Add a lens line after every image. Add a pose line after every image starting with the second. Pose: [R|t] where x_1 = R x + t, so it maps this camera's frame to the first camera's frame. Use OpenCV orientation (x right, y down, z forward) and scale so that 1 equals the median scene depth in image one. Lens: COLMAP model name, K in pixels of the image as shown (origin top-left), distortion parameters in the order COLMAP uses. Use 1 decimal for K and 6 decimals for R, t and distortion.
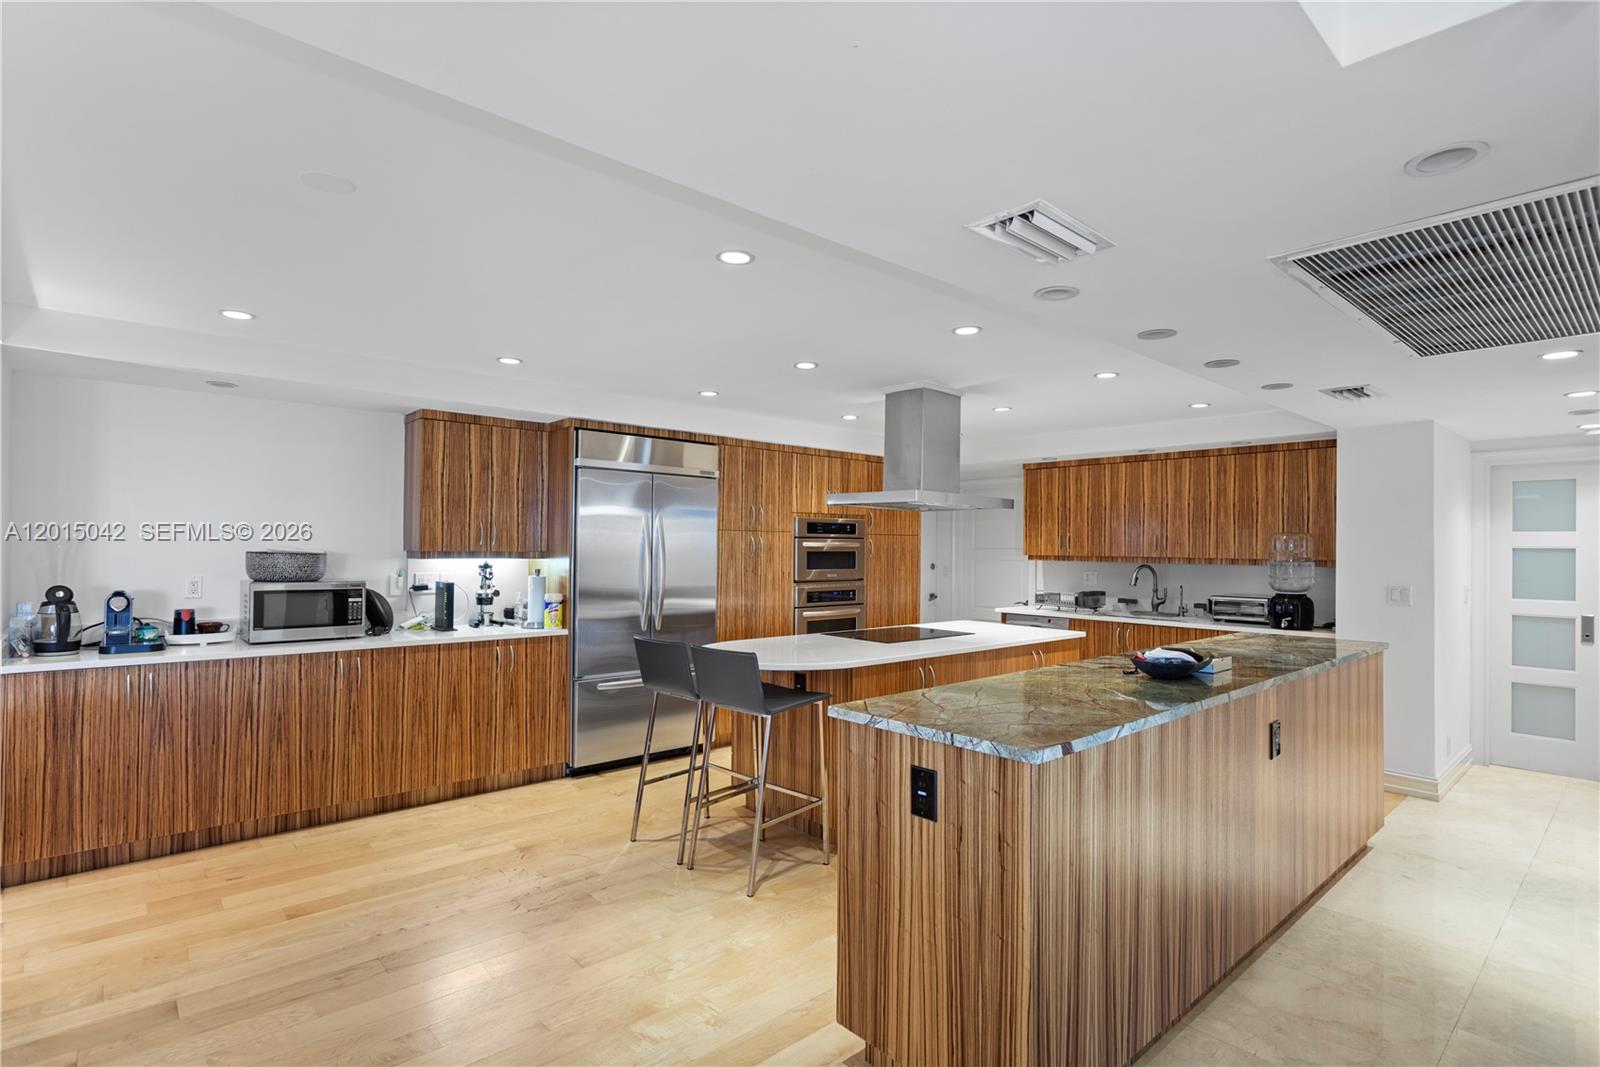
lens RADIAL K [[784.2, 0, 805.1], [0, 784.2, 535.5], [0, 0, 1]] dist [-0.011779, 0.005426]
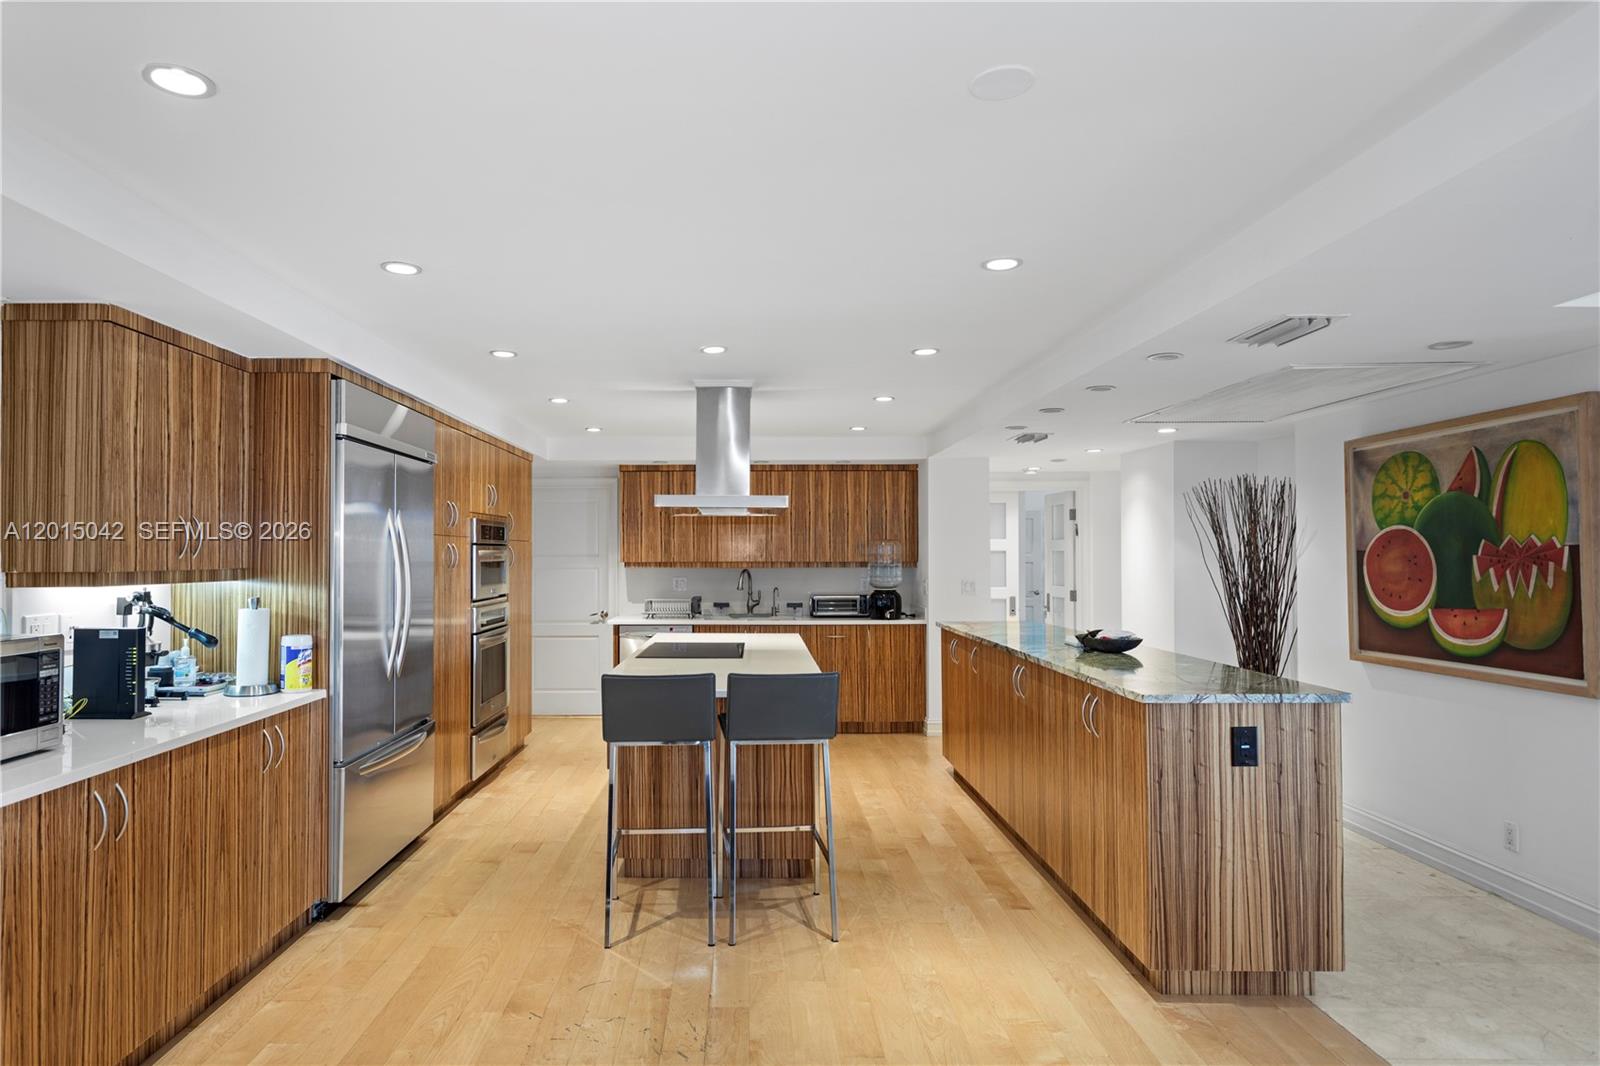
lens RADIAL K [[889.7, 0, 732.7], [0, 889.7, 547.0], [0, 0, 1]] dist [-0.002021, 0.001321]
pose [[0.678240, -0.004847, 0.734825, -0.615266], [-0.000632, 0.999974, 0.007180, -0.001790], [-0.734840, -0.005335, 0.678219, 0.265908]]
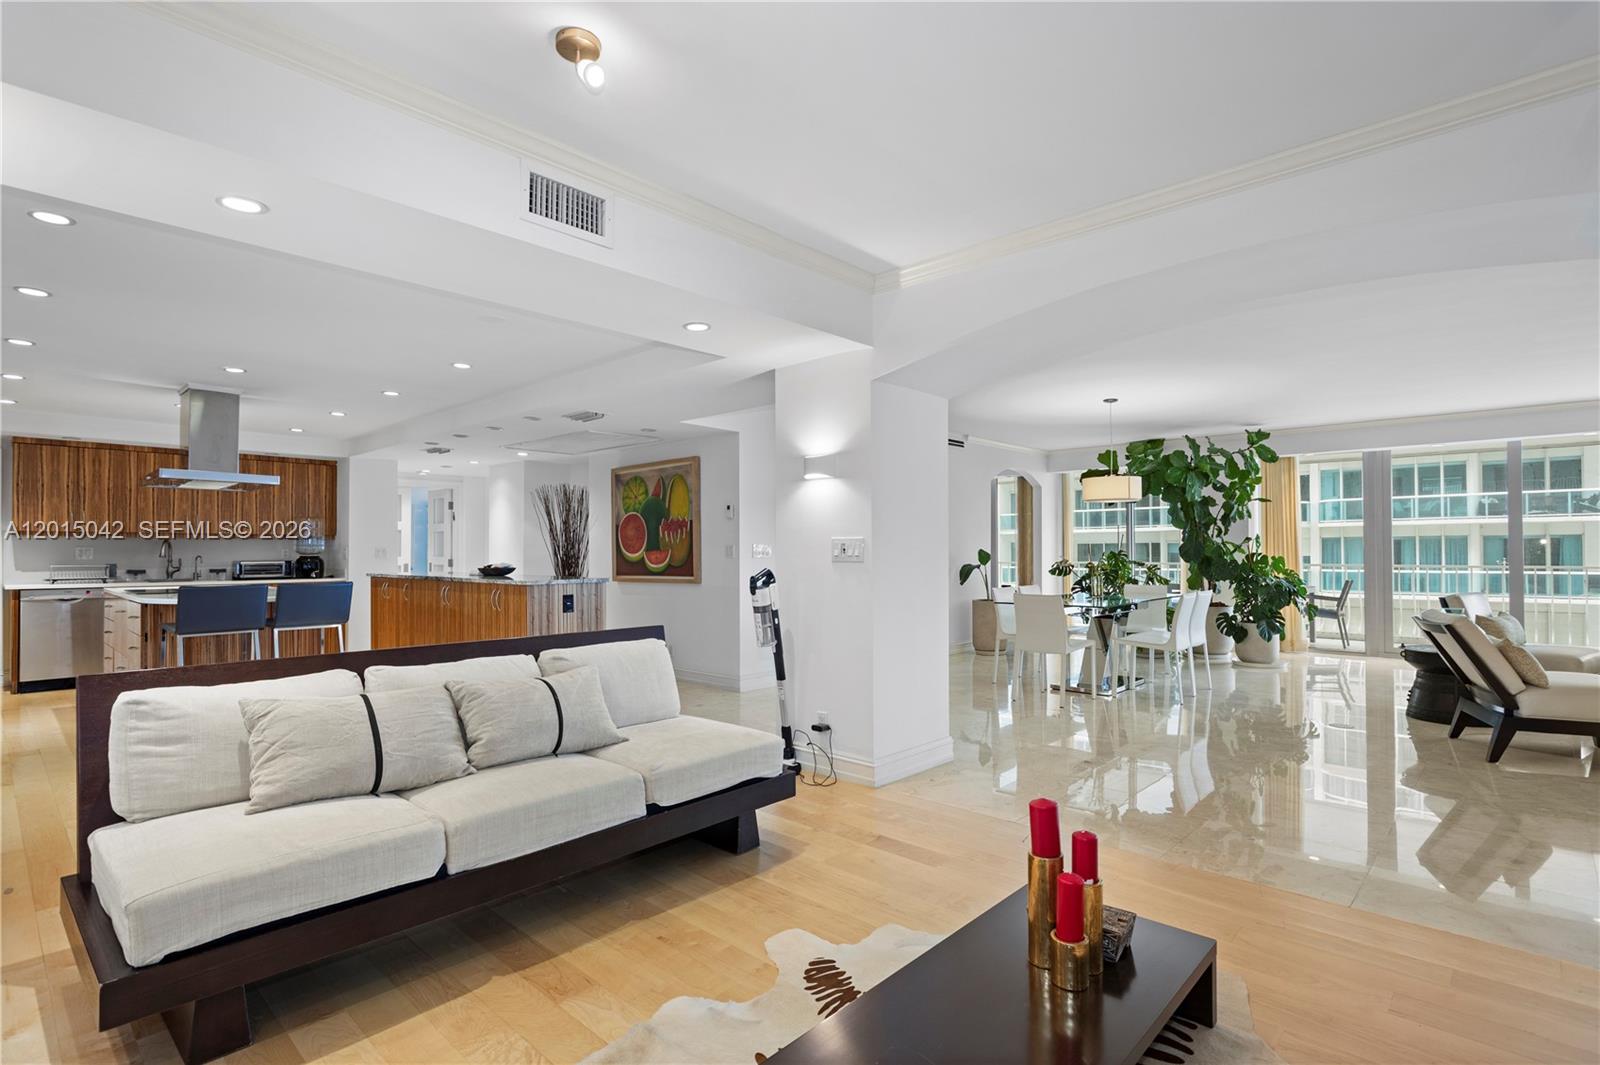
lens RADIAL K [[784.2, 0, 801.9], [0, 784.2, 536.4], [0, 0, 1]] dist [-0.011779, 0.005426]
pose [[-0.087806, 0.011237, 0.996074, -1.136333], [-0.011661, 0.999856, -0.012308, 0.047820], [-0.996069, -0.012696, -0.087662, 0.175257]]
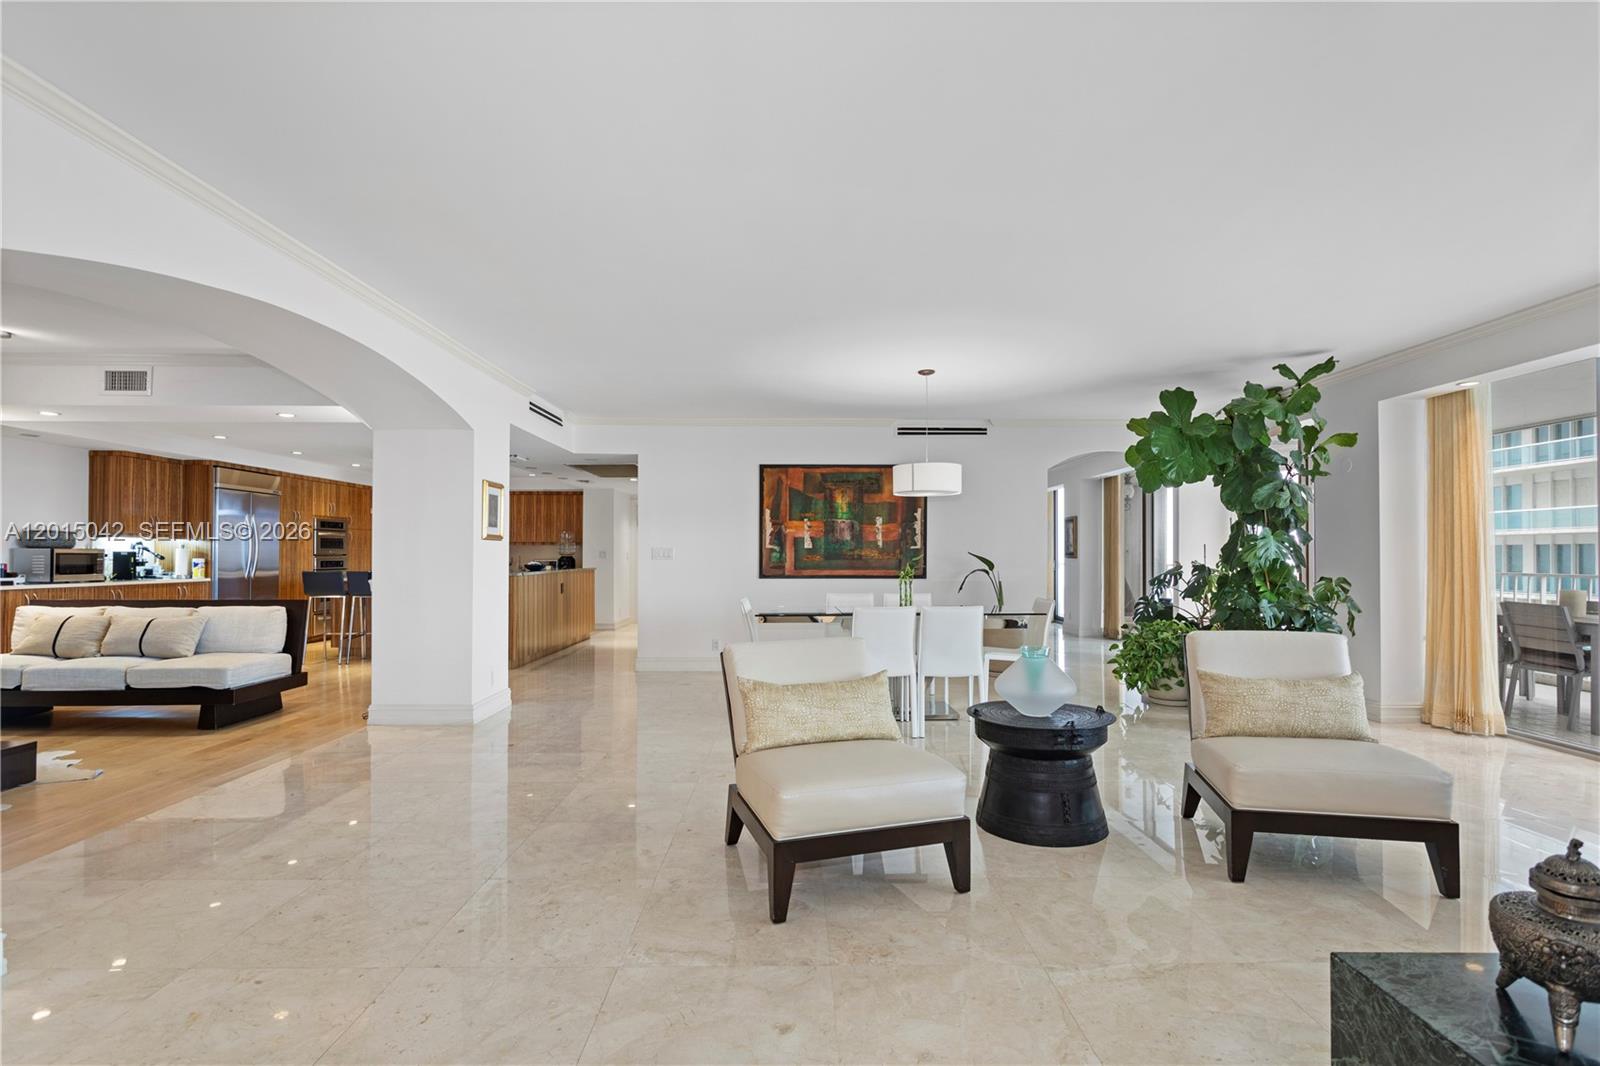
lens RADIAL K [[784.2, 0, 802.4], [0, 784.2, 550.6], [0, 0, 1]] dist [-0.011779, 0.005426]
pose [[0.660799, -0.004827, 0.750547, -0.753090], [-0.005412, 0.999923, 0.011195, 0.029717], [-0.750543, -0.011459, 0.660722, -1.207876]]
